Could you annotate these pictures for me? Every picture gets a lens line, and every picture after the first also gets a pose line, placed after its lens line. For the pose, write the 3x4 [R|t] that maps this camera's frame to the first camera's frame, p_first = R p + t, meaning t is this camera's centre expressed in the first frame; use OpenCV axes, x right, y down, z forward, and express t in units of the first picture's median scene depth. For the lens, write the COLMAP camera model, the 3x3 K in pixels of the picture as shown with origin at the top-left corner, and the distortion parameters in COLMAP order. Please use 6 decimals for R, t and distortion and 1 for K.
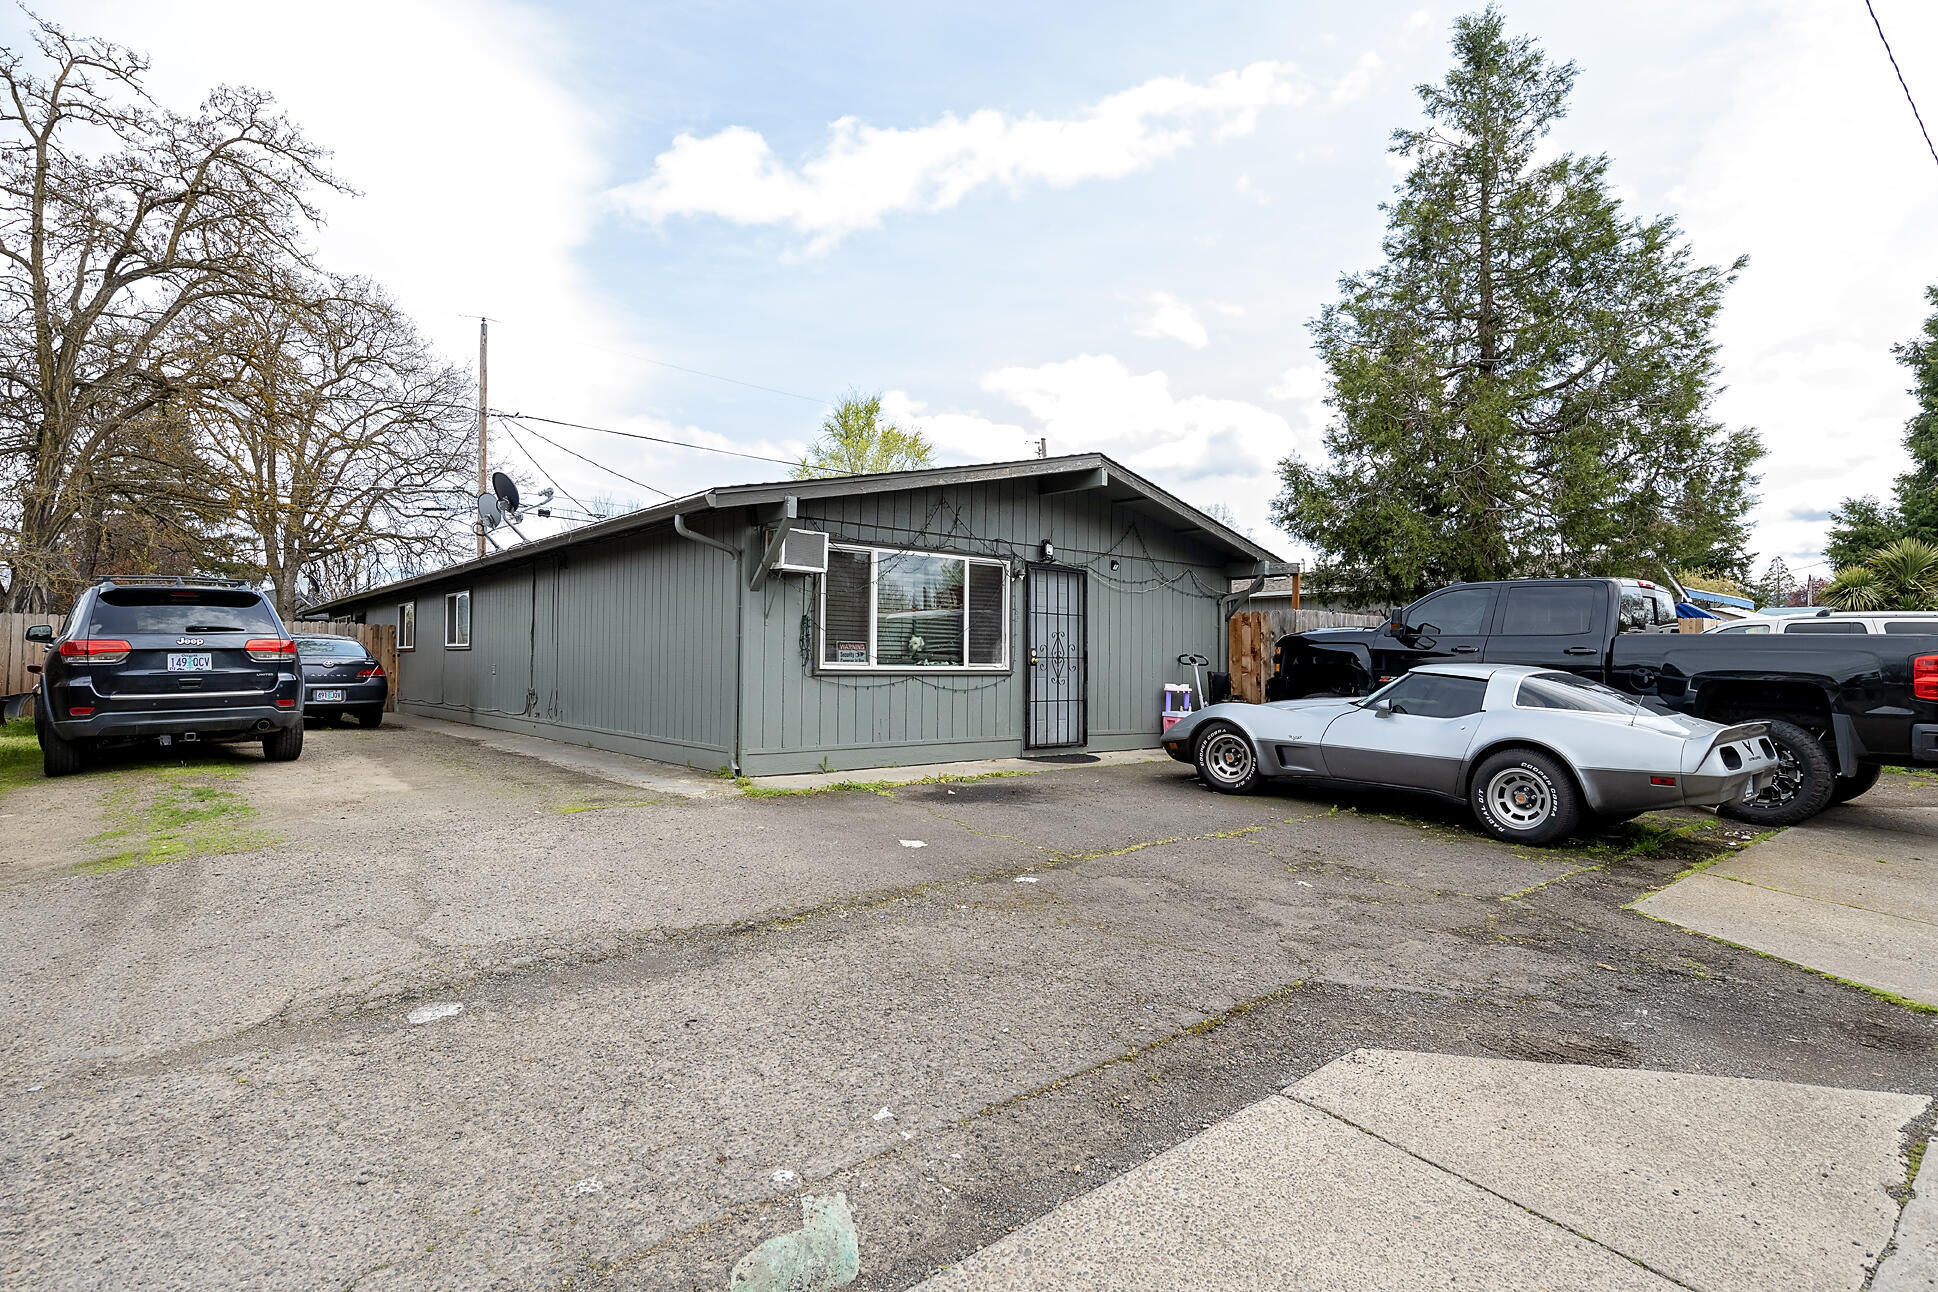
lens RADIAL K [[1010.7, 0, 972.0], [0, 1010.7, 639.2], [0, 0, 1]] dist [-0.006429, 0.001789]
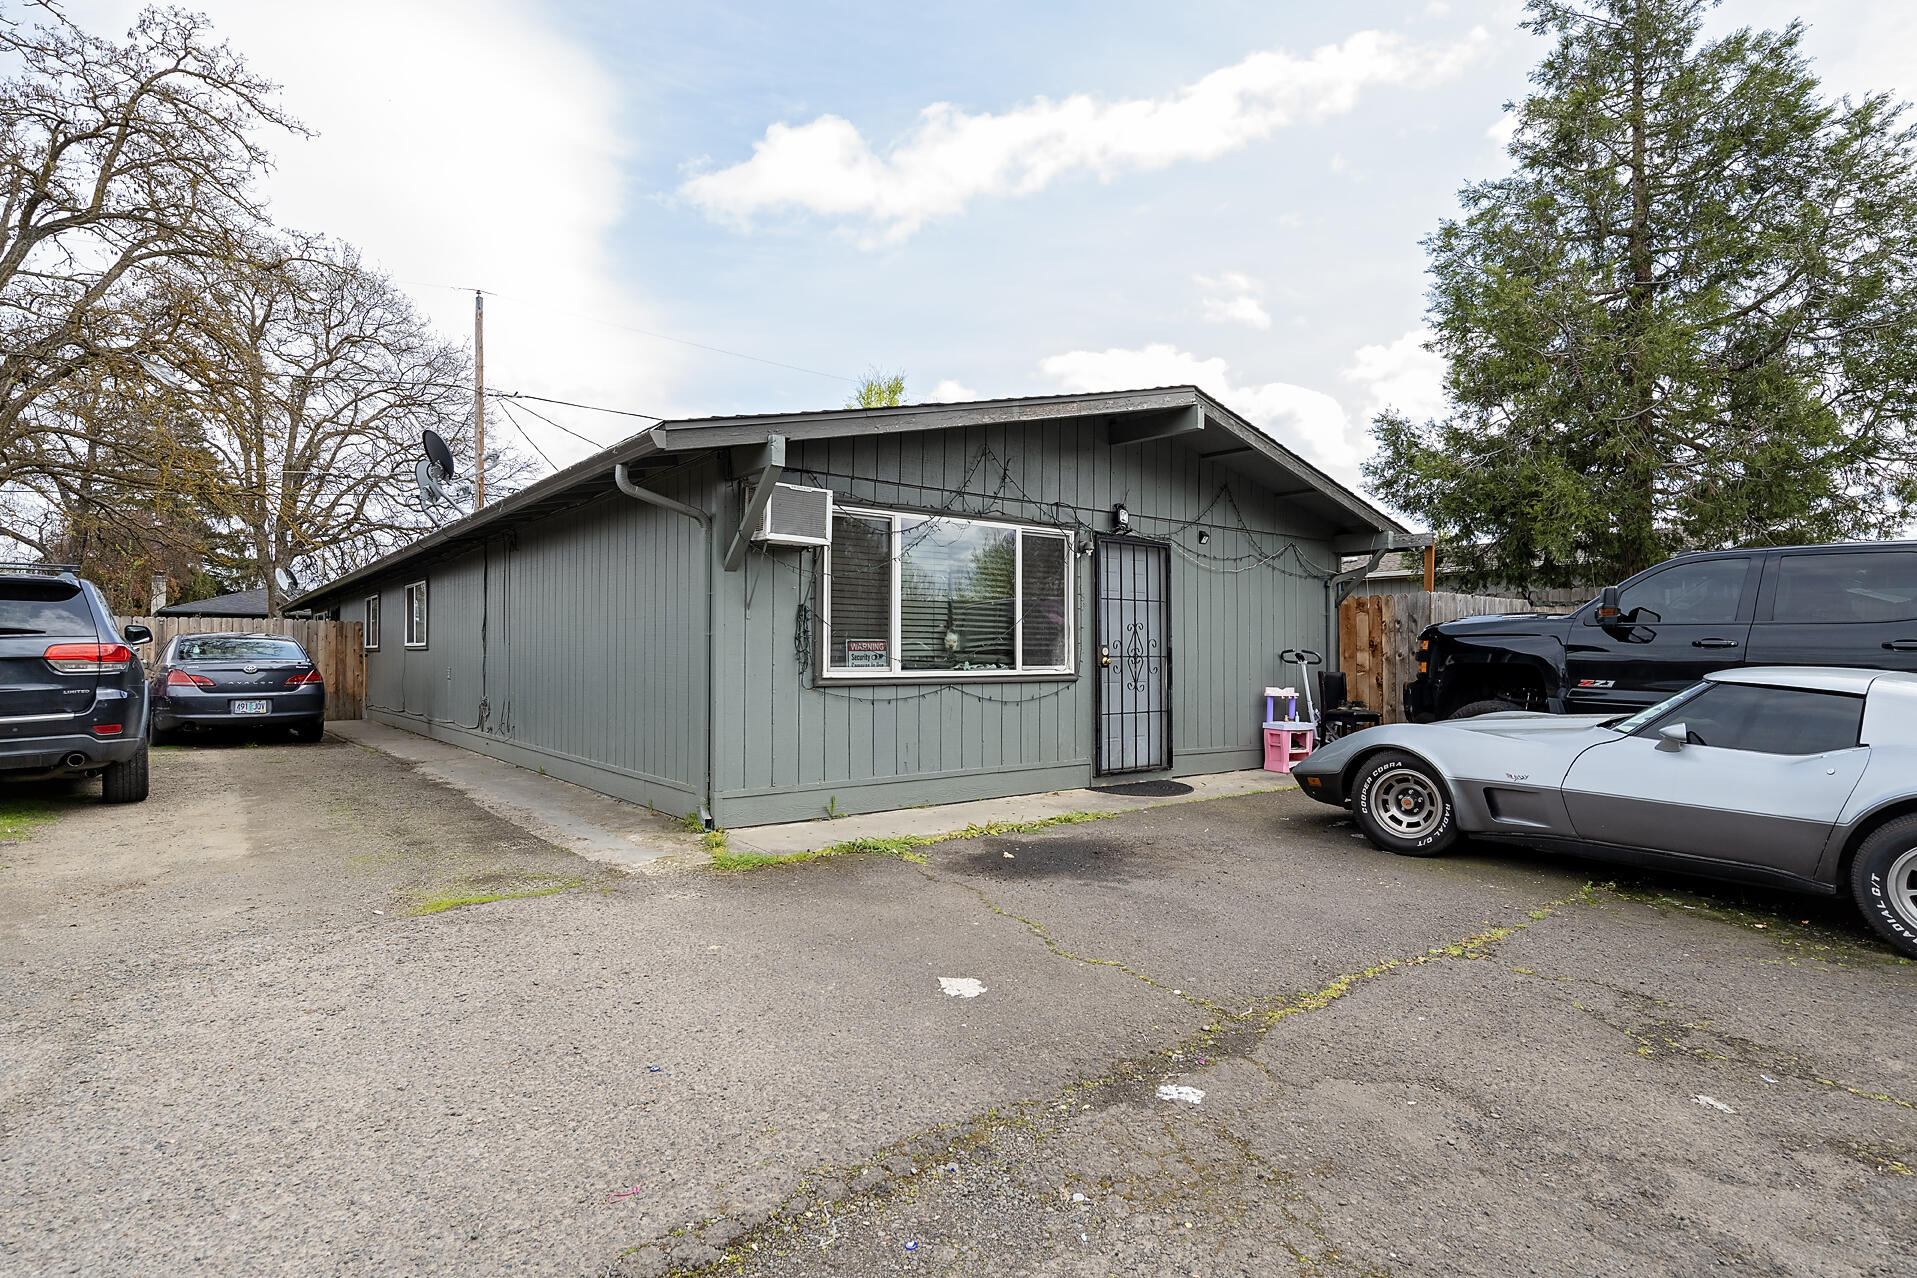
lens RADIAL K [[999.7, 0, 958.8], [0, 999.7, 637.8], [0, 0, 1]] dist [-0.006429, 0.001789]
pose [[0.999205, -0.008686, -0.038897, -0.017223], [0.009016, 0.999925, 0.008318, -0.003295], [0.038822, -0.008662, 0.999209, 0.200443]]
